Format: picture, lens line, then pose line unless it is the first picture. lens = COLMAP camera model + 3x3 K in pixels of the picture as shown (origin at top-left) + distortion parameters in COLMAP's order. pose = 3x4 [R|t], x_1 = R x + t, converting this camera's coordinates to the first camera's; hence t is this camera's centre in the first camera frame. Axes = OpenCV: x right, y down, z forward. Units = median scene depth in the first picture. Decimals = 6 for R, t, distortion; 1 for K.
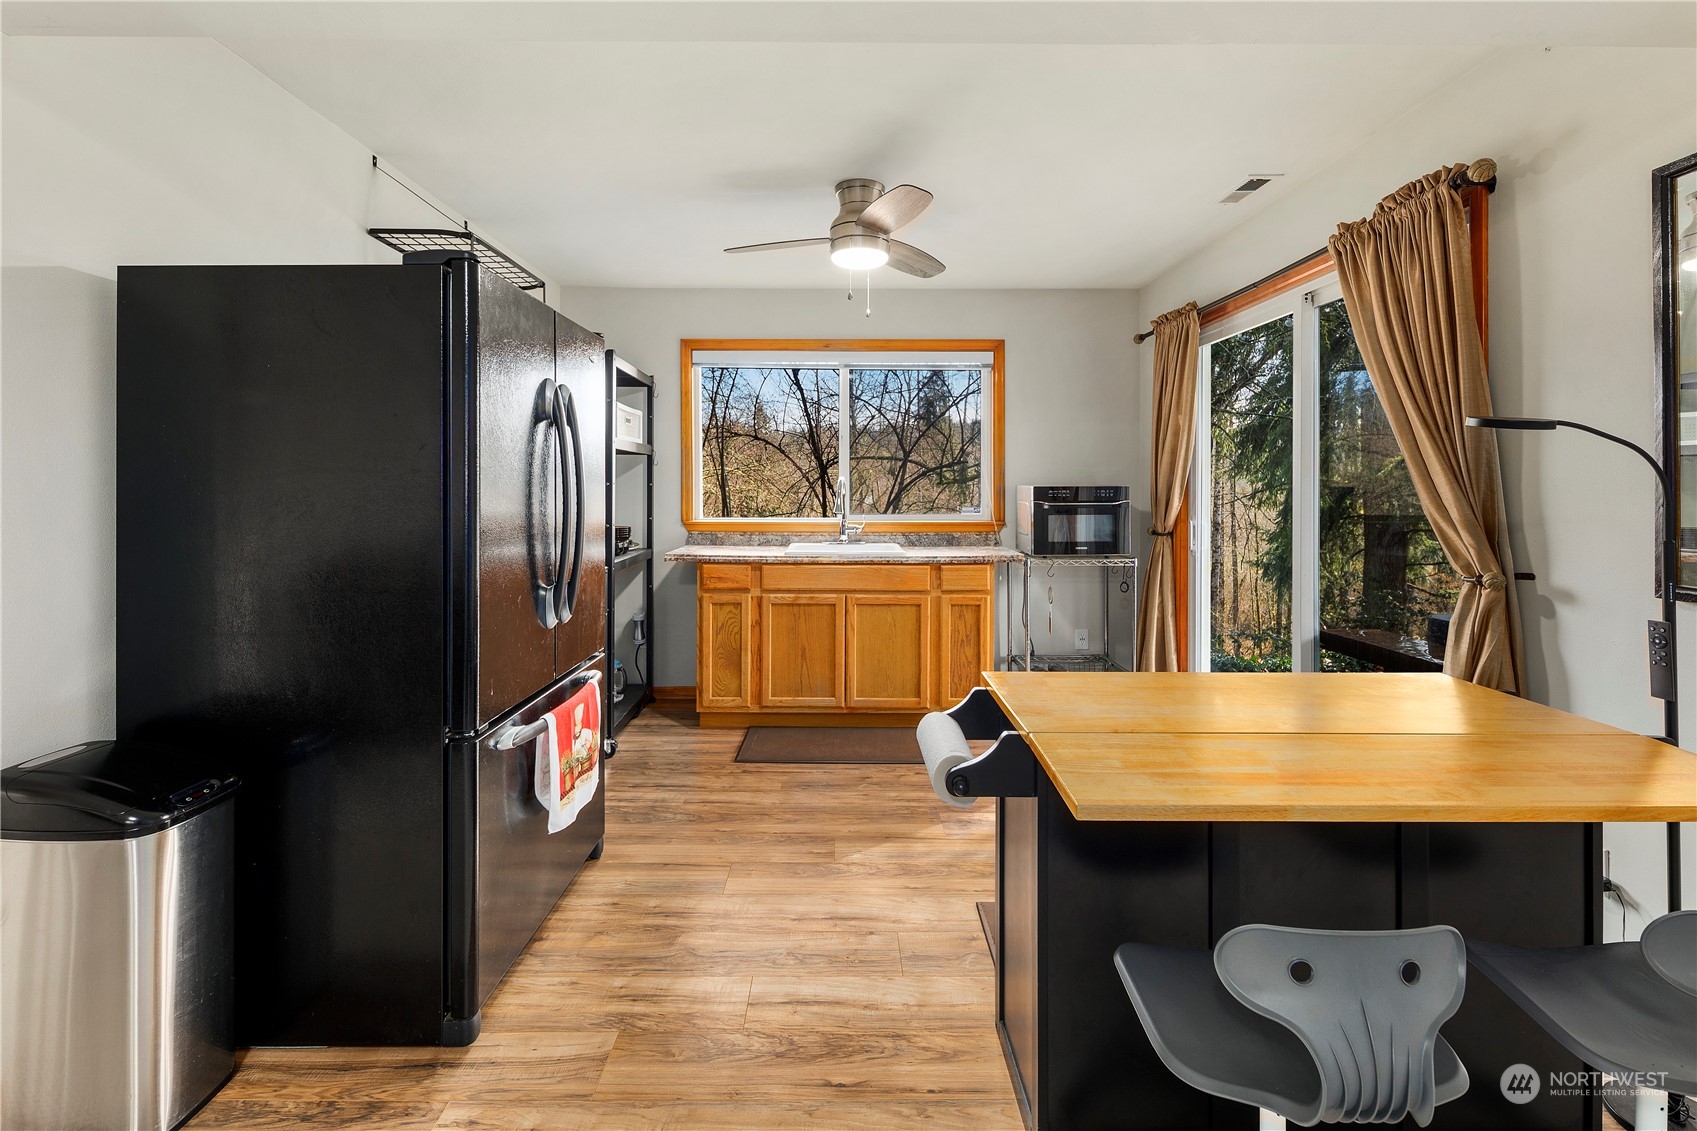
lens RADIAL K [[745.8, 0, 836.4], [0, 745.8, 489.1], [0, 0, 1]] dist [0.003297, 0.000374]
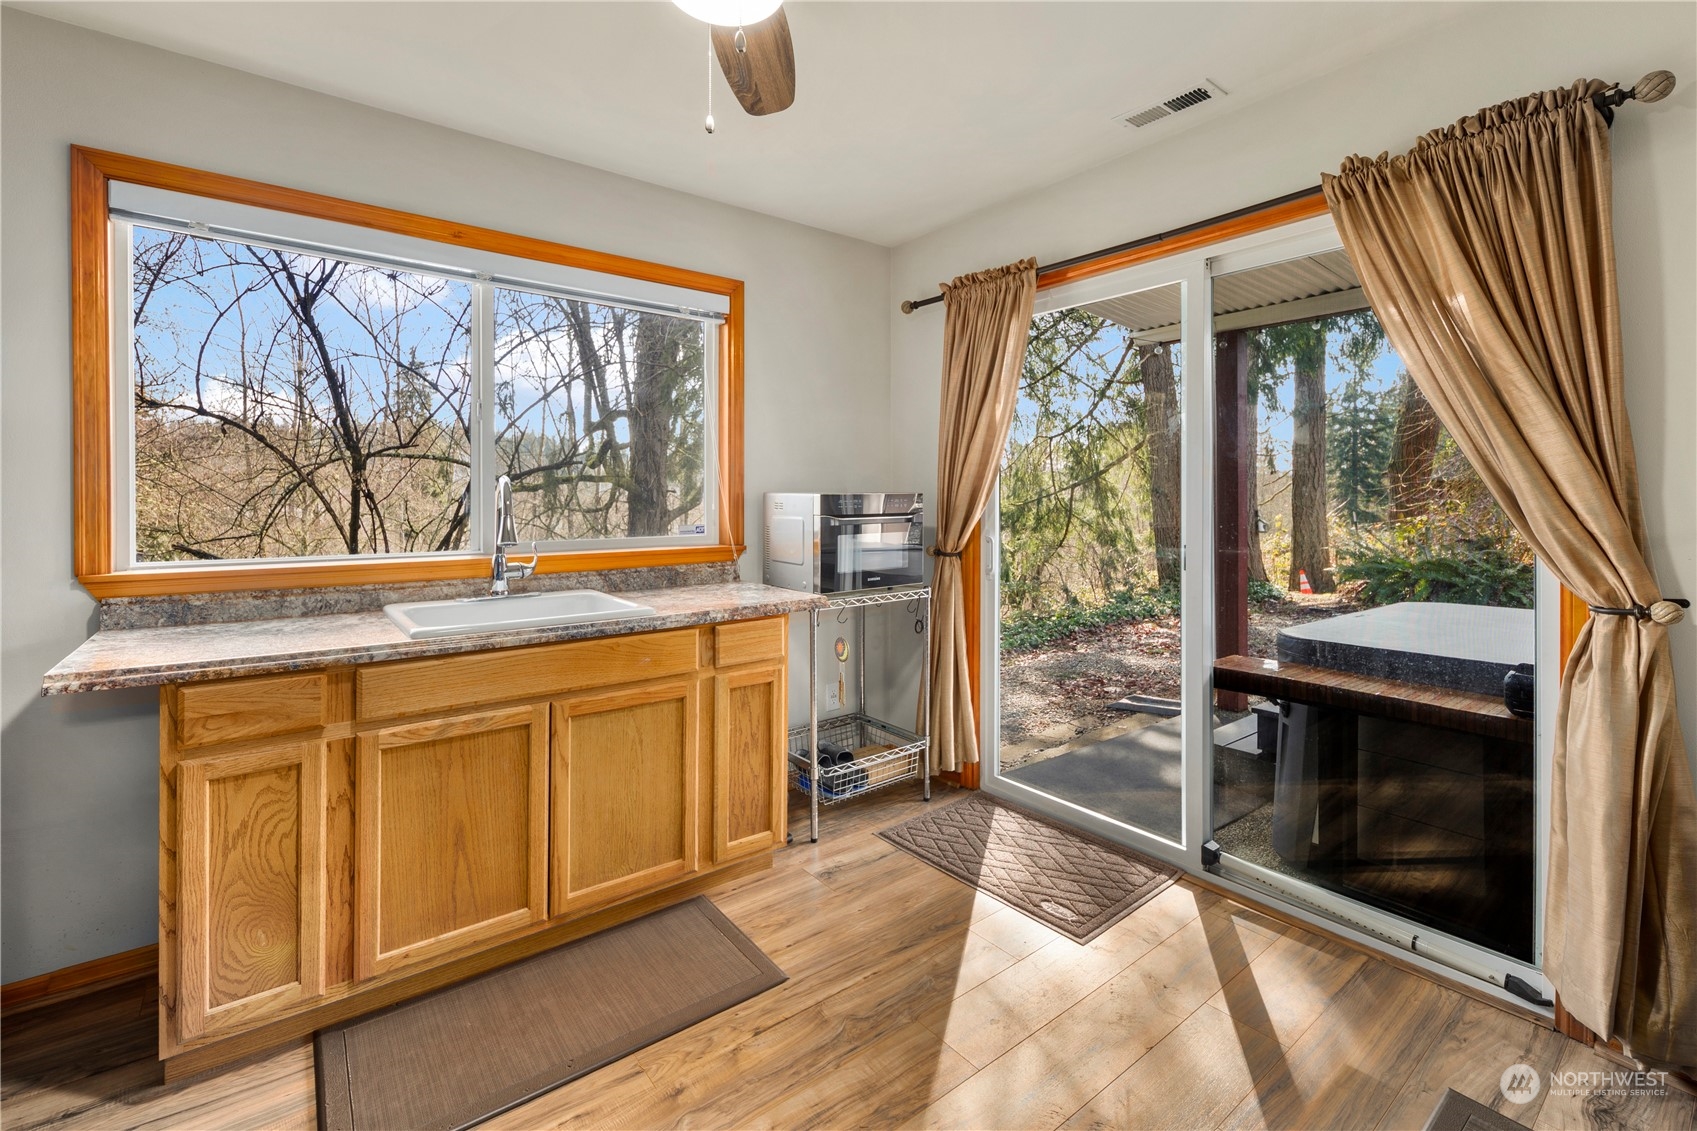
lens RADIAL K [[745.8, 0, 850.4], [0, 745.8, 498.9], [0, 0, 1]] dist [0.003297, 0.000374]
pose [[0.787814, -0.003472, 0.615903, -0.142549], [0.003488, 0.999993, 0.001177, -0.000001], [-0.615903, 0.001221, 0.787821, 0.460856]]
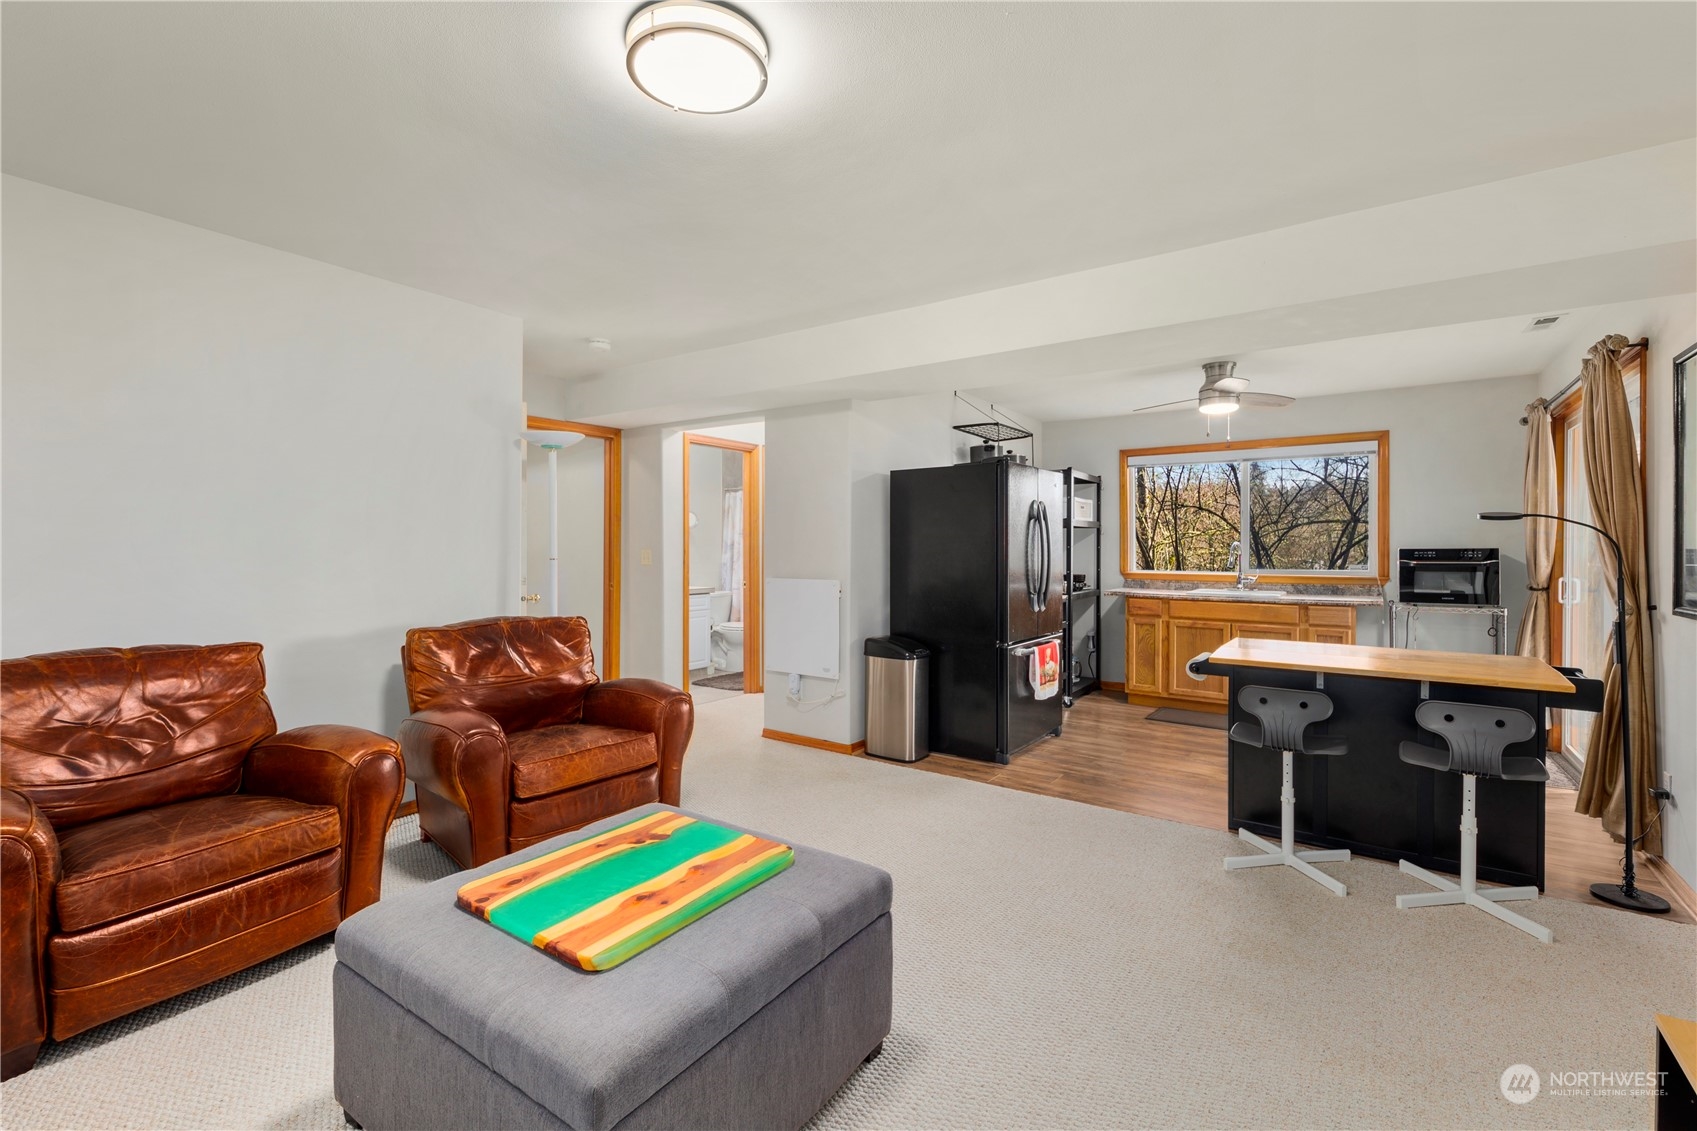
lens RADIAL K [[745.8, 0, 840.6], [0, 745.8, 548.0], [0, 0, 1]] dist [0.003297, 0.000374]
pose [[0.815126, 0.000189, -0.579284, 0.235188], [-0.003407, 0.999984, -0.004468, 0.004322], [0.579274, 0.005616, 0.815113, -0.628587]]
